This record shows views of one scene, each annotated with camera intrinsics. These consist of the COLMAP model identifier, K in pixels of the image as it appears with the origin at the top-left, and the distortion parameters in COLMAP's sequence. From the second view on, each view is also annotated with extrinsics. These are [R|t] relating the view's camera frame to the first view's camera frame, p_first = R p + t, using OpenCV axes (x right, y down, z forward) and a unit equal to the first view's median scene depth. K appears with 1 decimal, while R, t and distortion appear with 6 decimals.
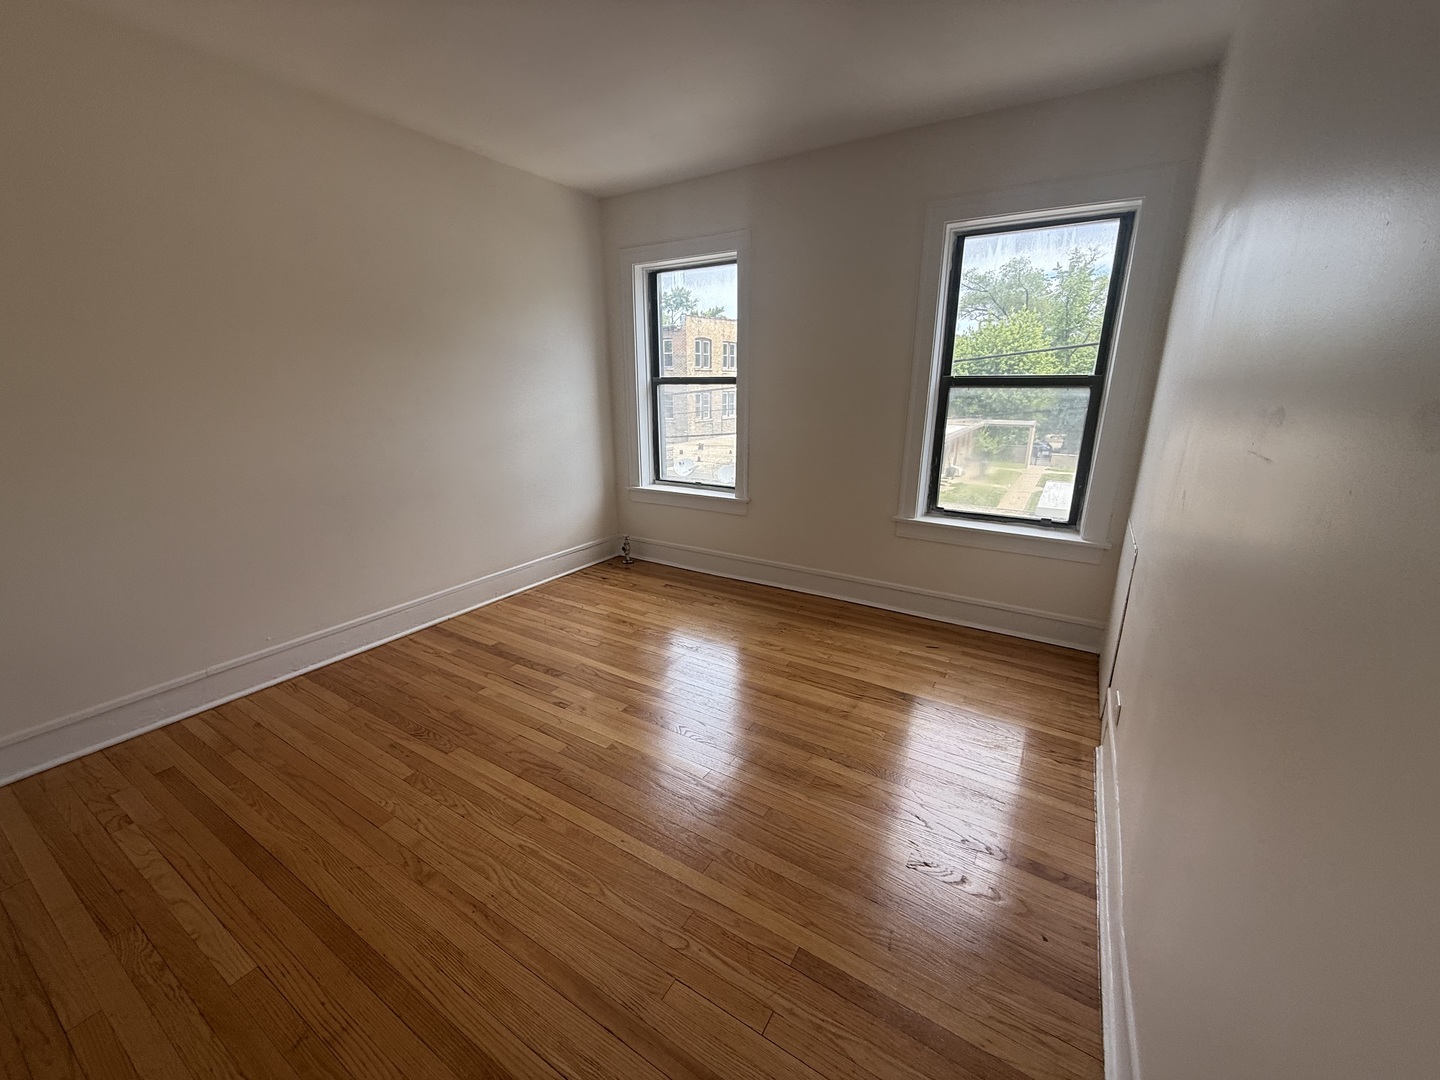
lens RADIAL K [[574.5, 0, 717.7], [0, 574.5, 536.0], [0, 0, 1]] dist [-0.000162, 0.000208]
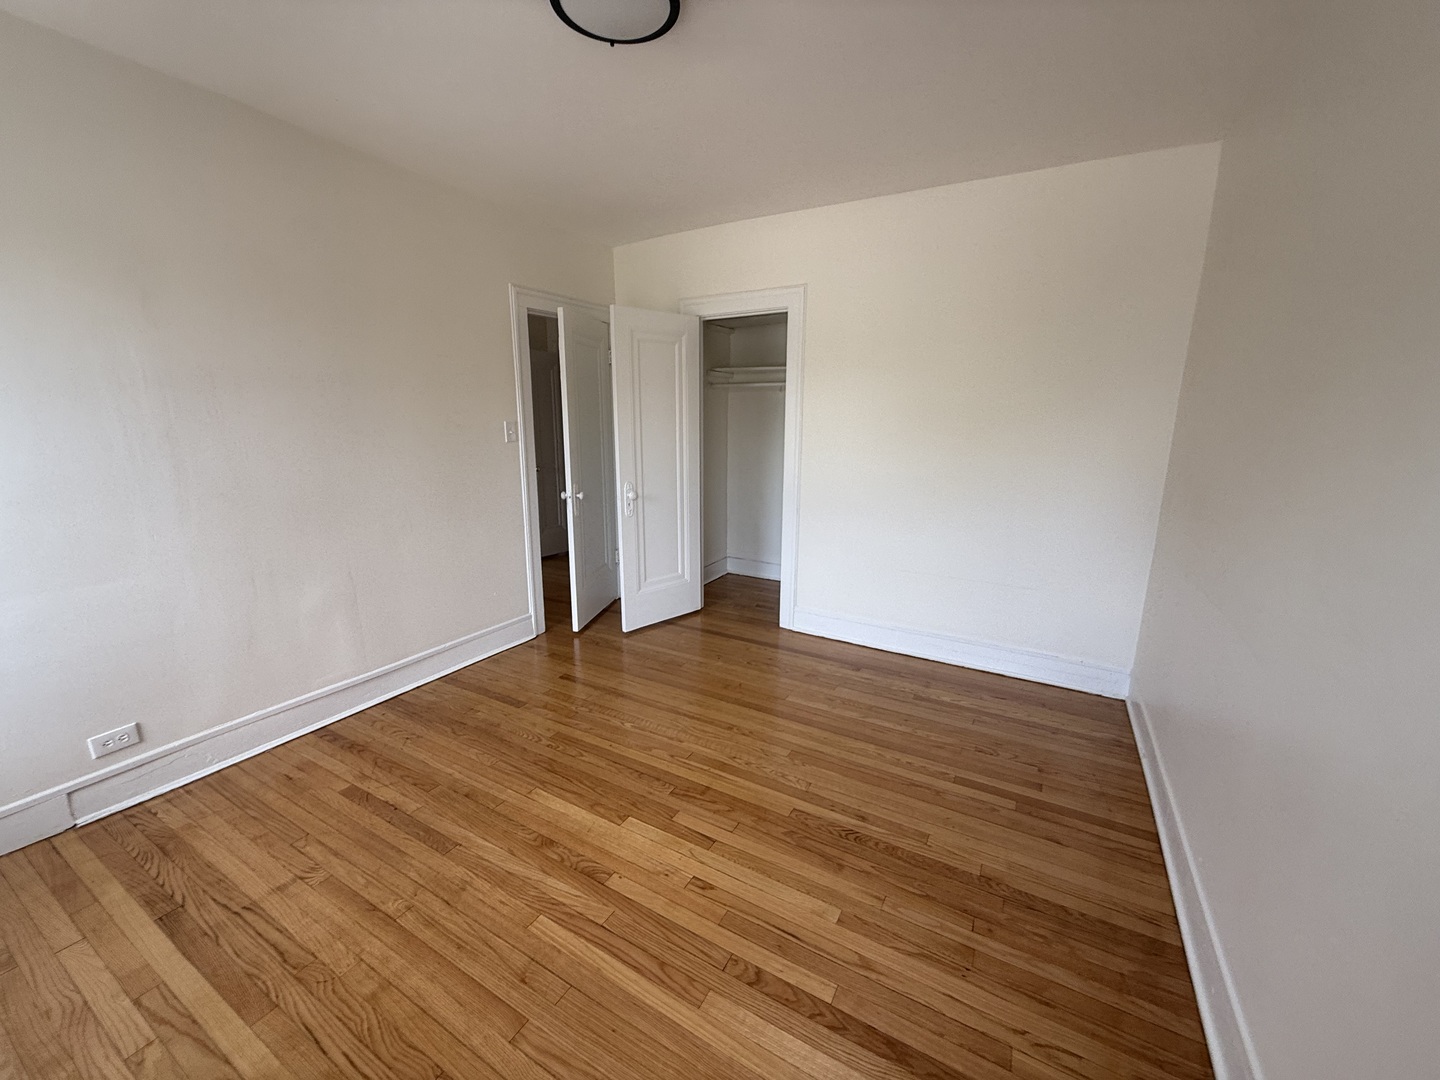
lens RADIAL K [[574.5, 0, 717.7], [0, 574.5, 536.0], [0, 0, 1]] dist [-0.000162, 0.000208]
pose [[-0.999422, 0.000719, -0.033986, -0.281017], [-0.015079, 0.886653, 0.462190, -0.427711], [0.030466, 0.462436, -0.886129, 1.489129]]
